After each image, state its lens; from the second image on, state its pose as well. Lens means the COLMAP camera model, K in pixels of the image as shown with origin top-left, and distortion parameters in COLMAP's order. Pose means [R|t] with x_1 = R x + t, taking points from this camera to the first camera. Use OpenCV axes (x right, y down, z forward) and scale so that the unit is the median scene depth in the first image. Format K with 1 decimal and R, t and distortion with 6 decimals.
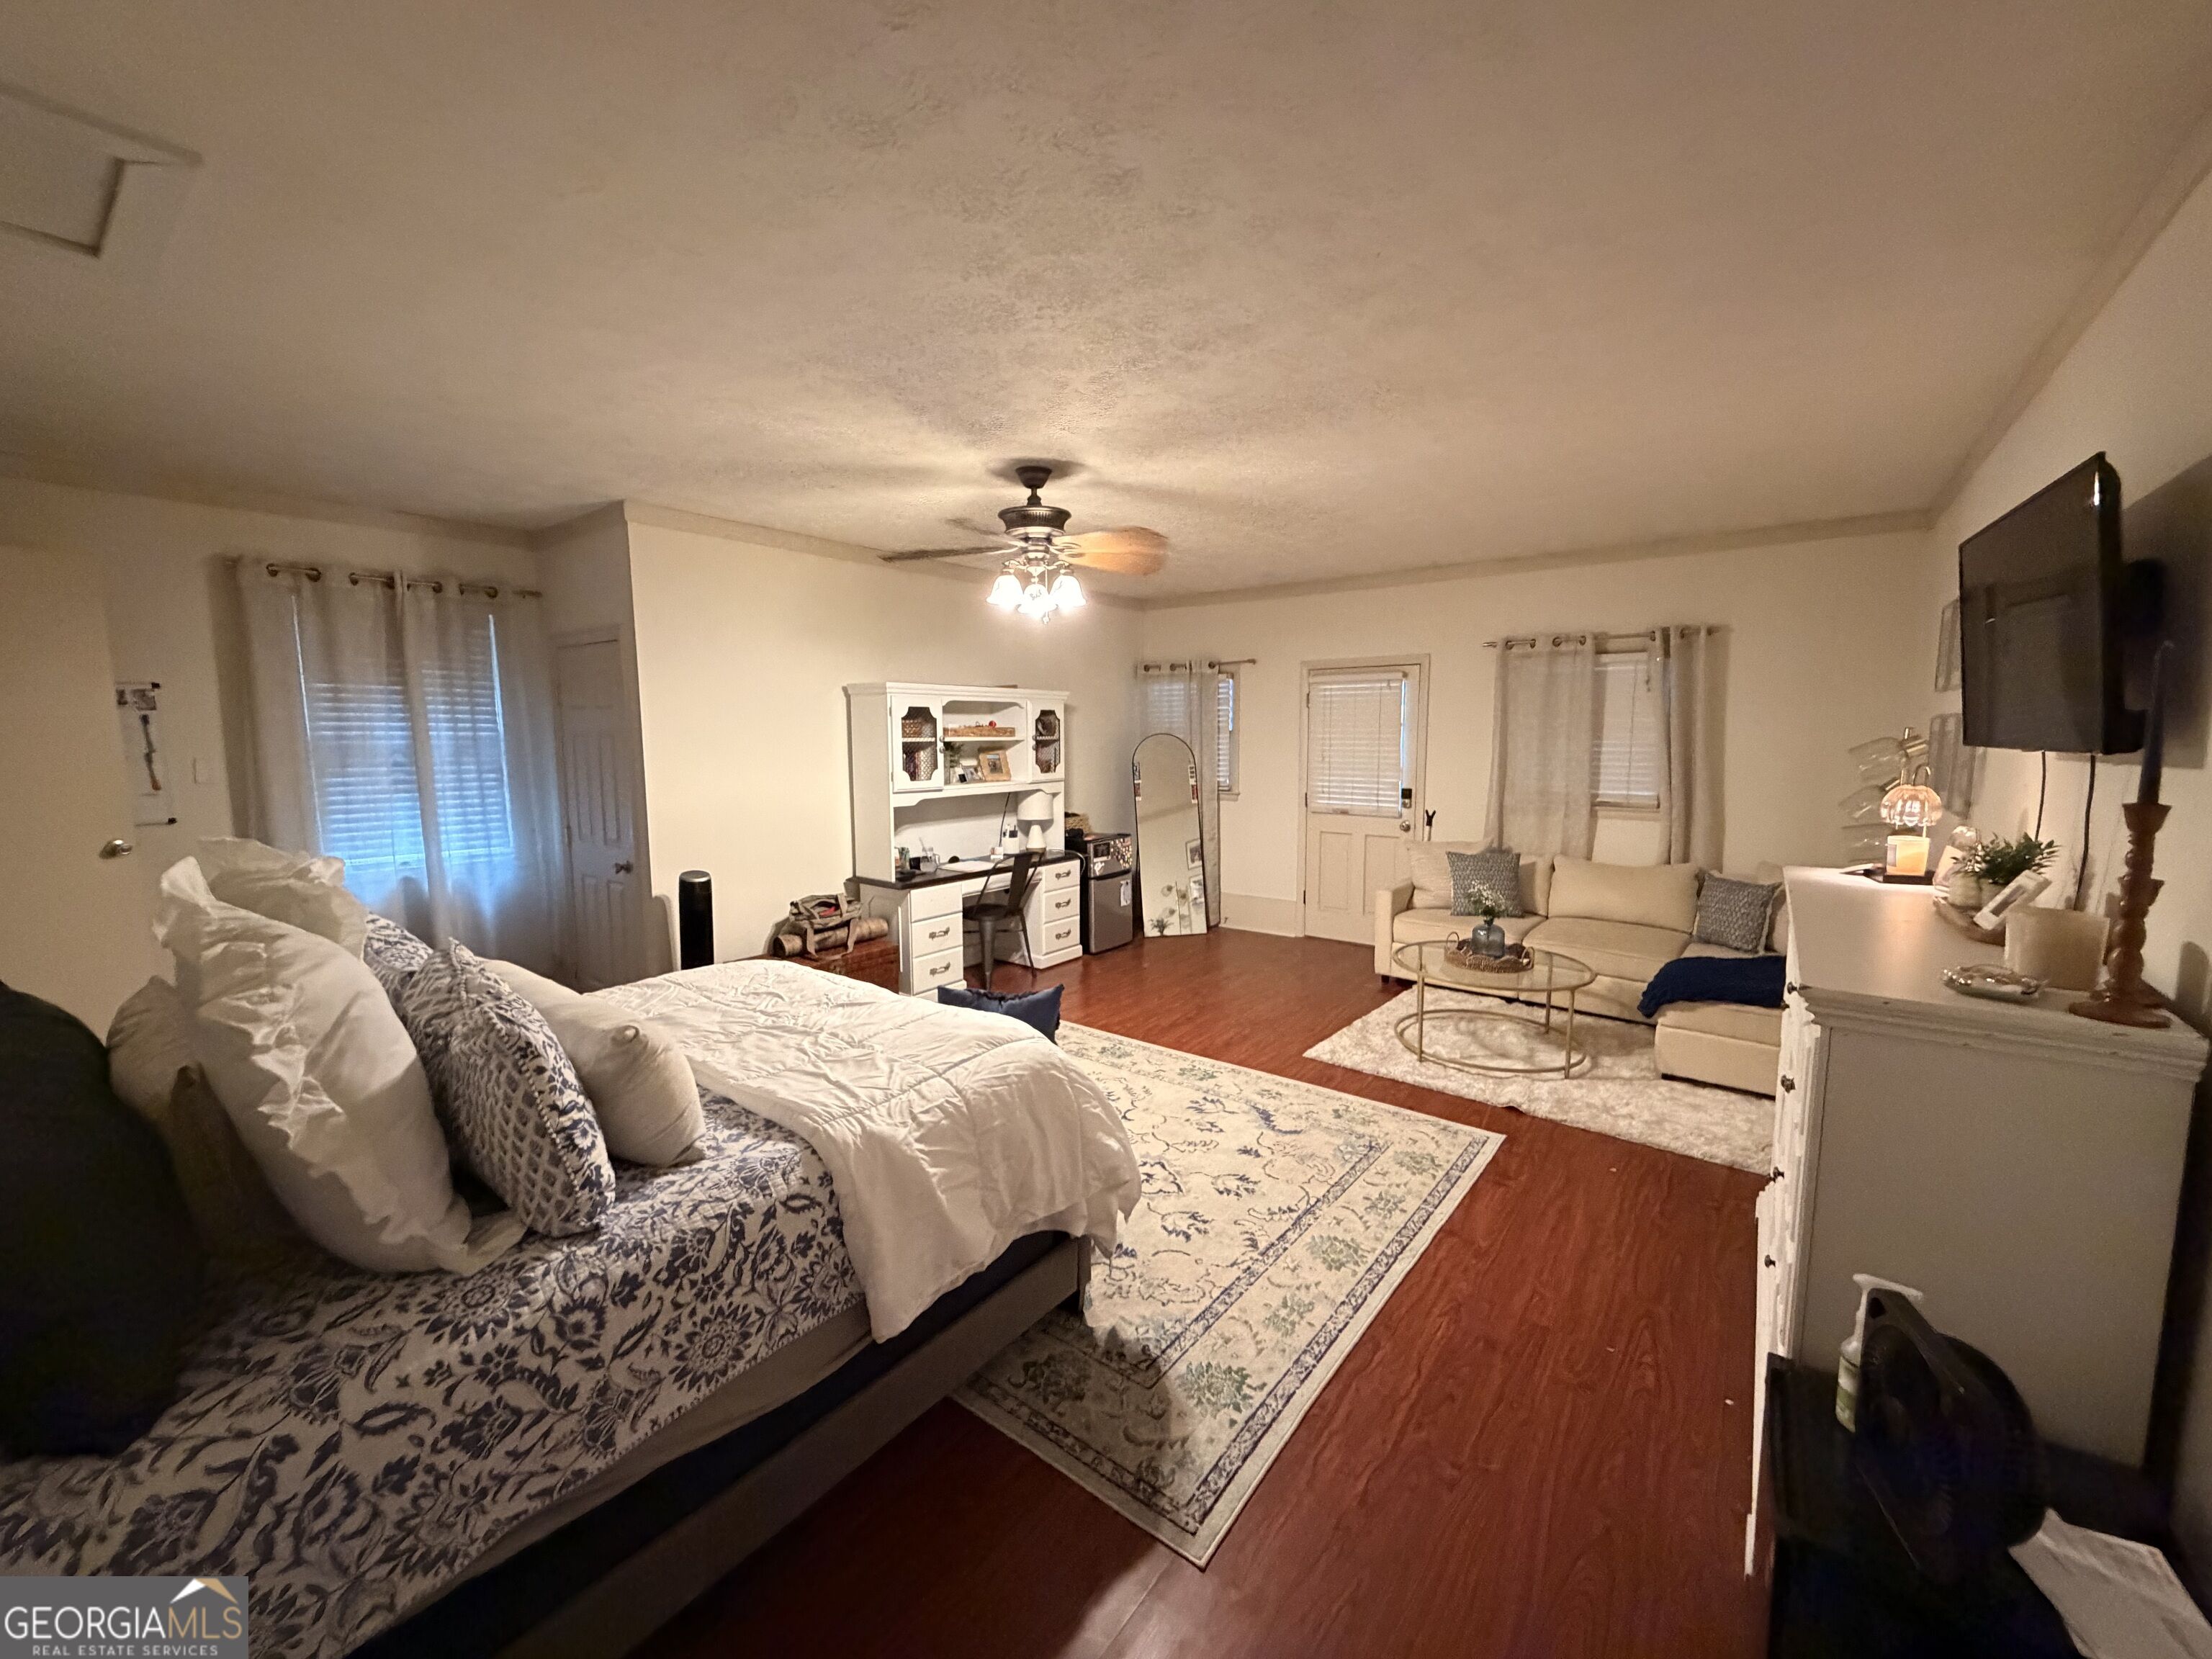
lens RADIAL K [[889.2, 0, 1101.2], [0, 889.2, 827.7], [0, 0, 1]] dist [0.000137, -0.000149]
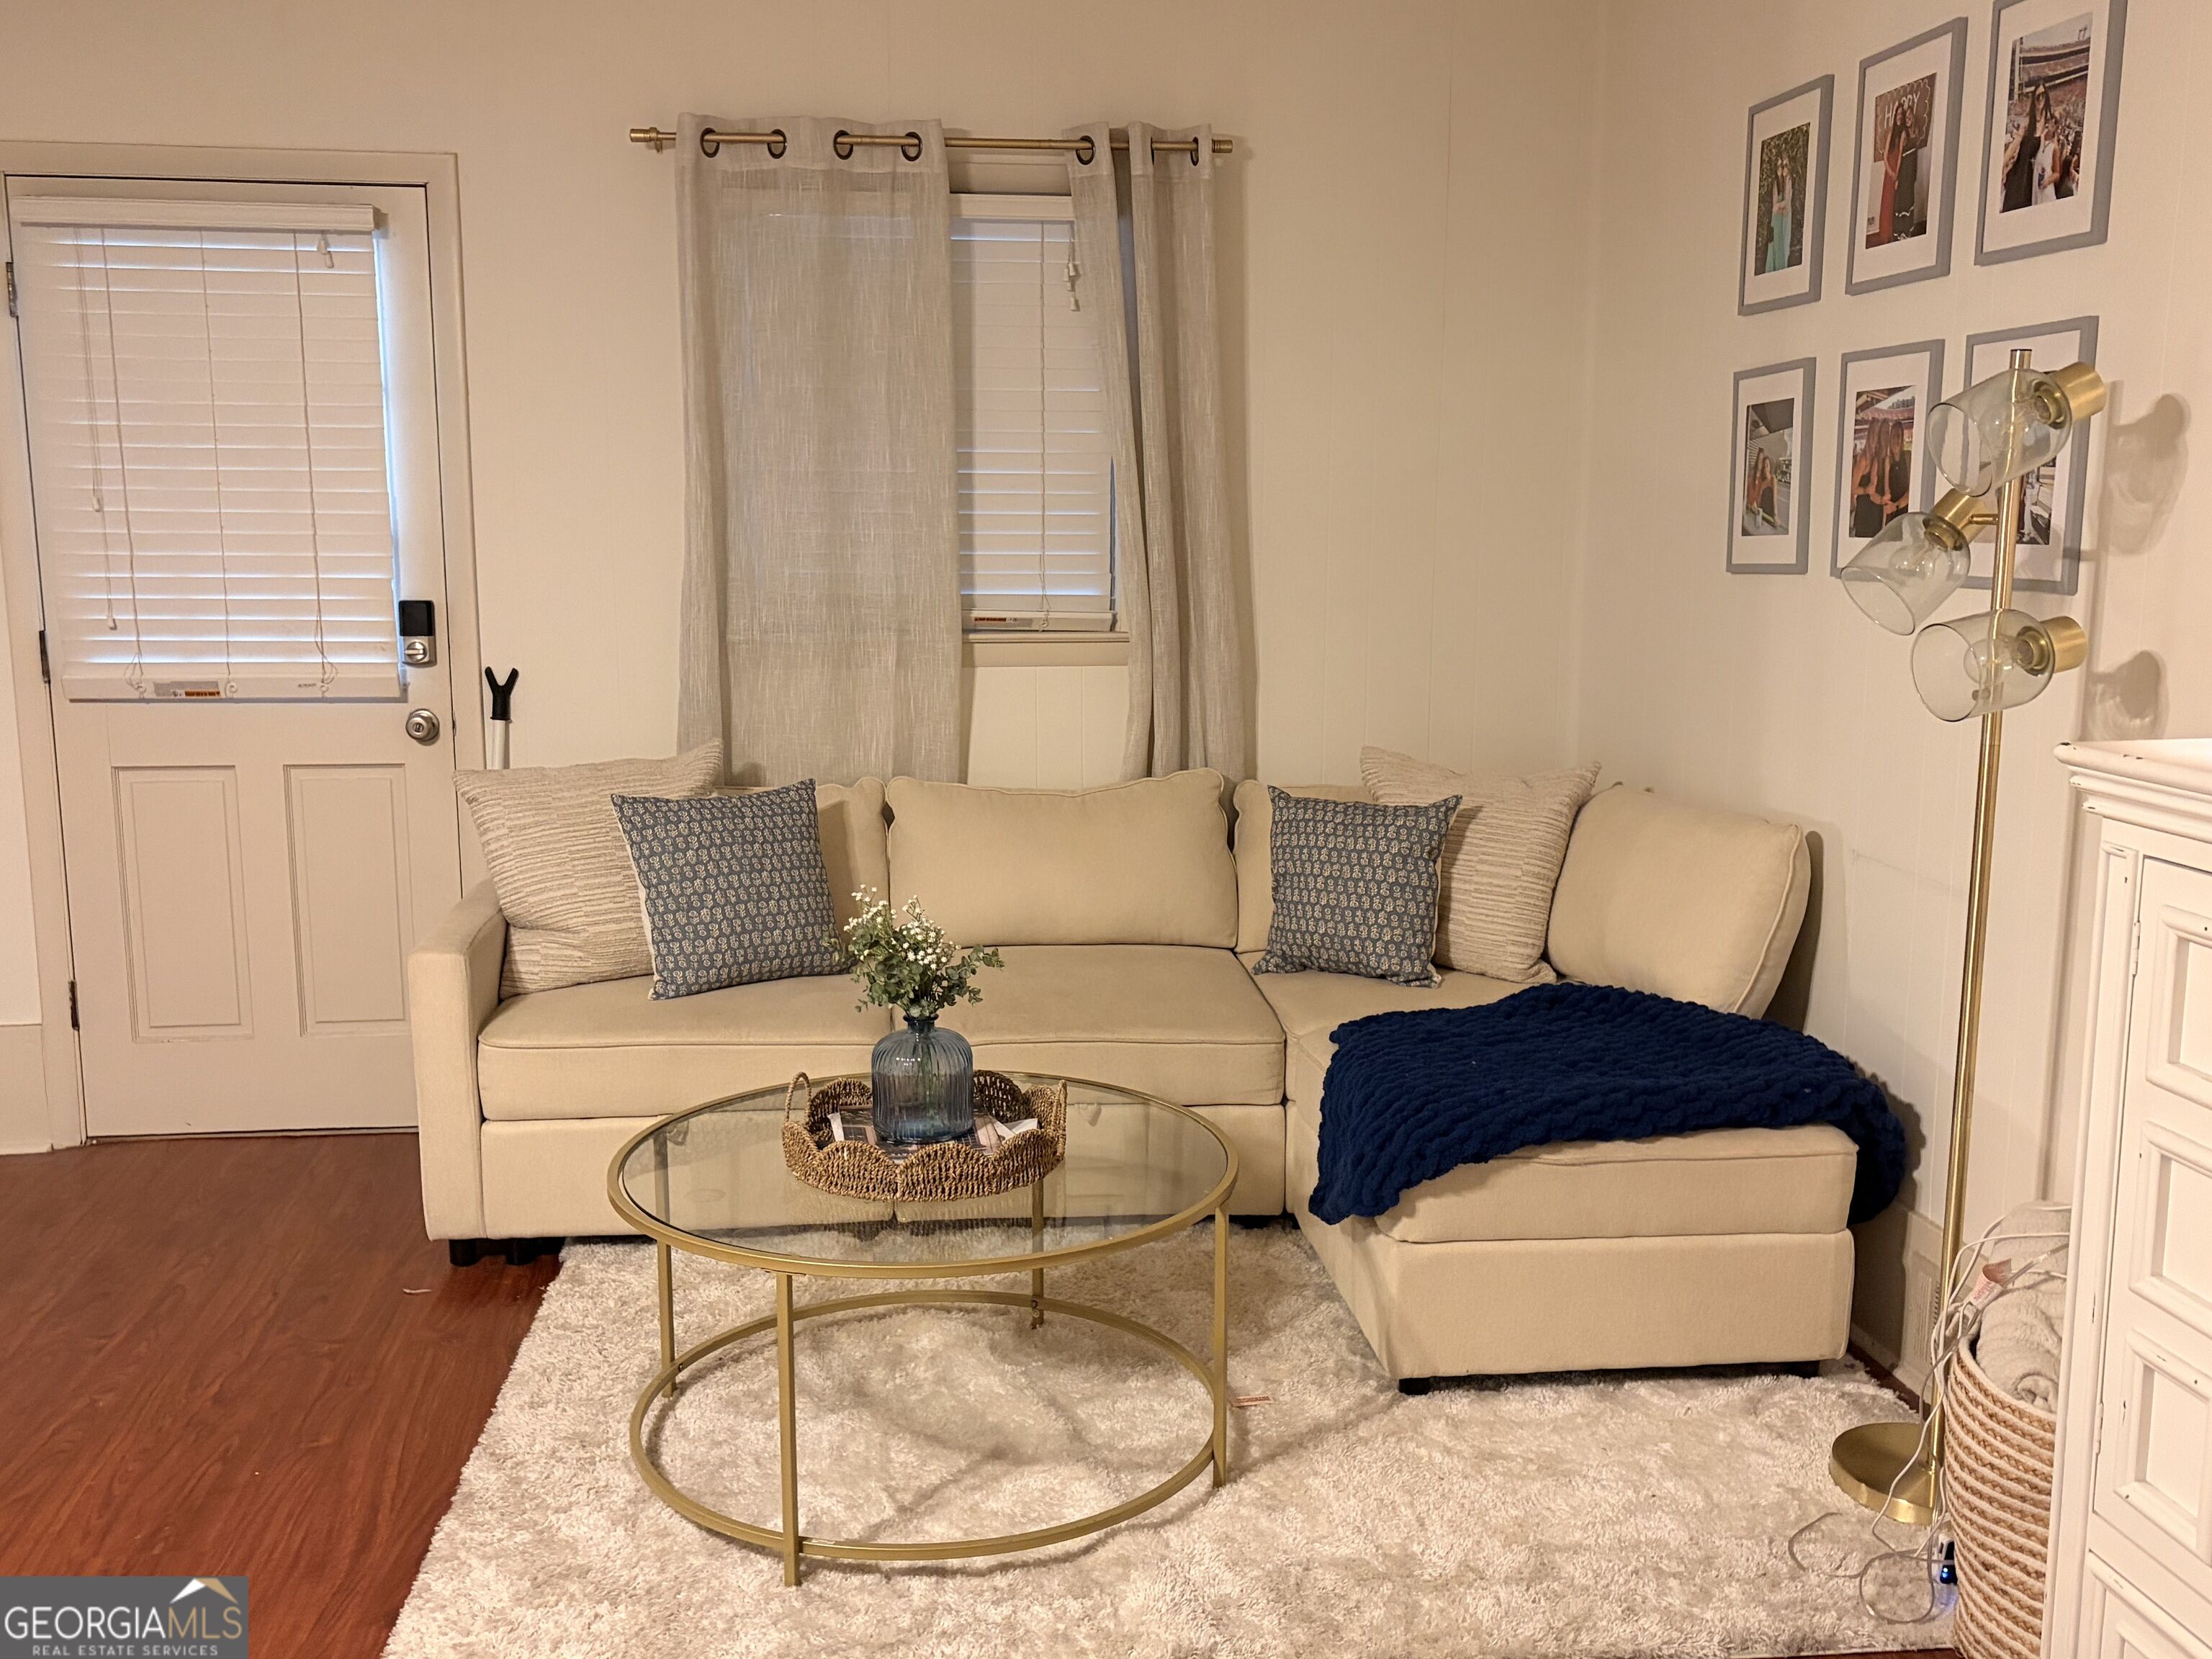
lens RADIAL K [[2034.9, 0, 1101.2], [0, 2034.9, 838.4], [0, 0, 1]] dist [0.040241, 0.000000]
pose [[0.705730, -0.107315, 0.700306, 0.012065], [0.072312, 0.994210, 0.079481, -0.002670], [-0.704781, -0.005451, 0.709404, 0.410986]]
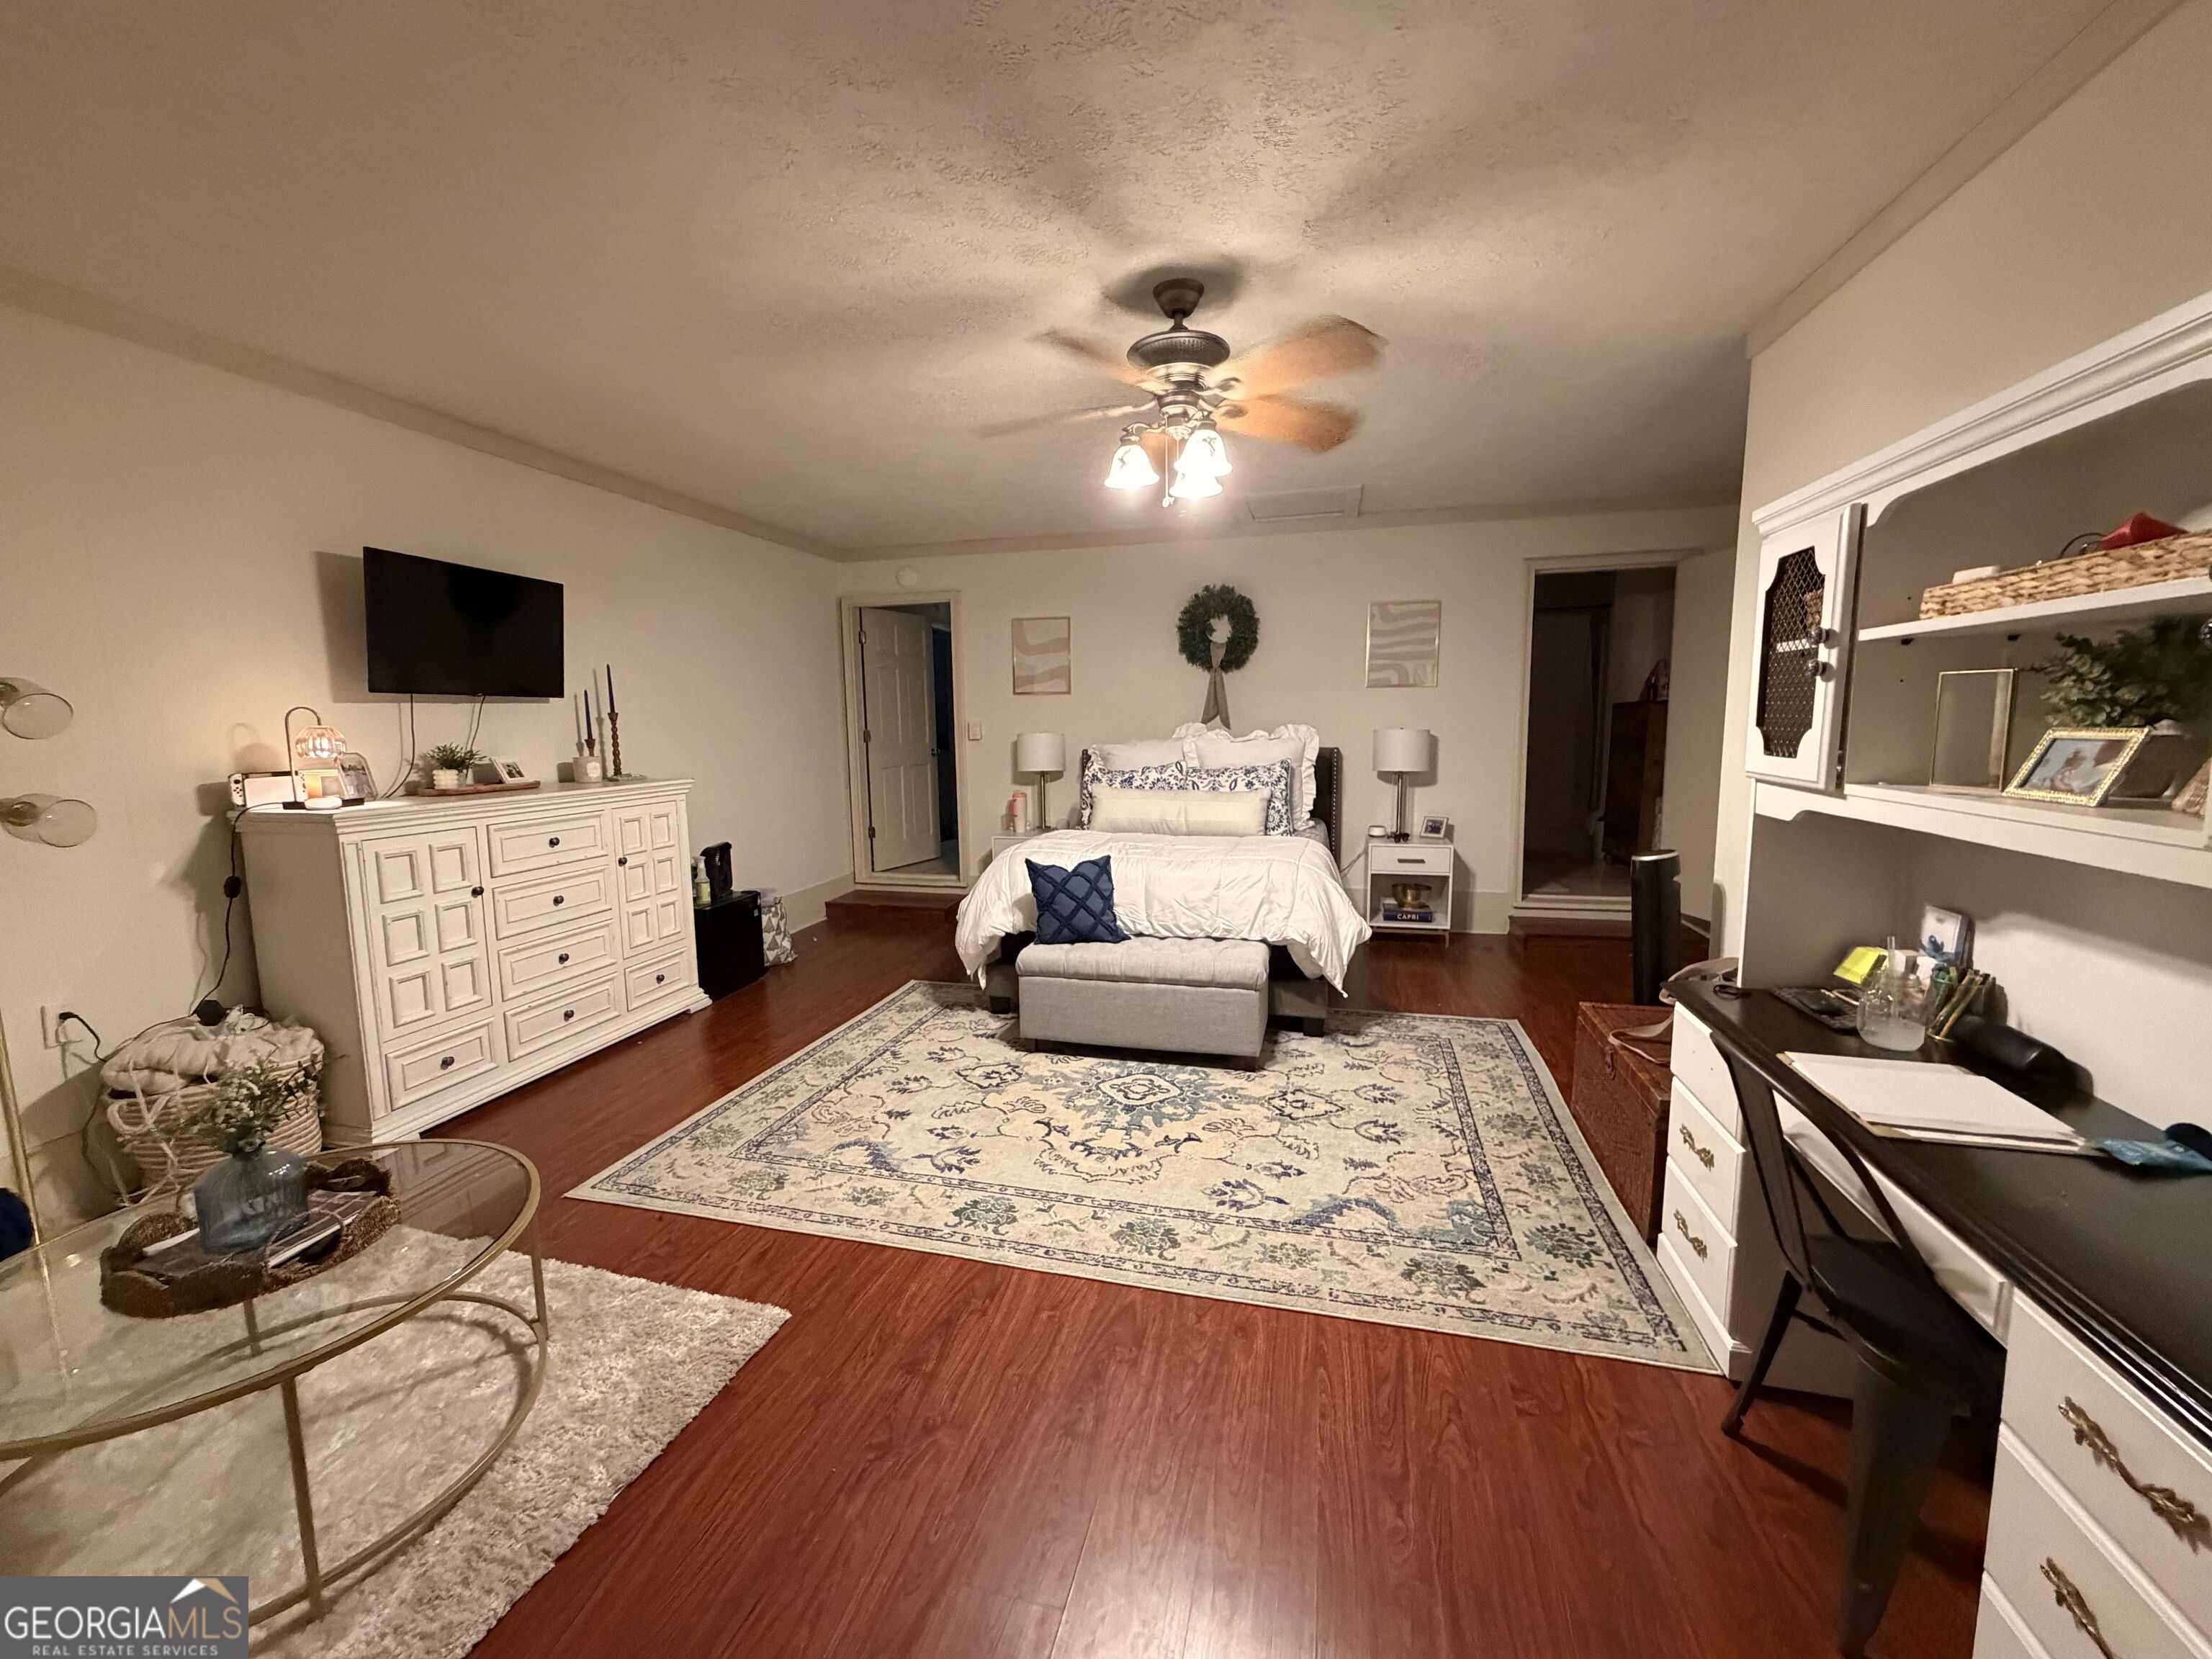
lens RADIAL K [[889.2, 0, 1103.3], [0, 889.2, 823.9], [0, 0, 1]] dist [0.000137, -0.000149]
pose [[-0.921772, 0.066649, -0.381962, 0.202581], [-0.021918, 0.974583, 0.222952, -0.103721], [0.387113, 0.213882, -0.896882, 1.234759]]
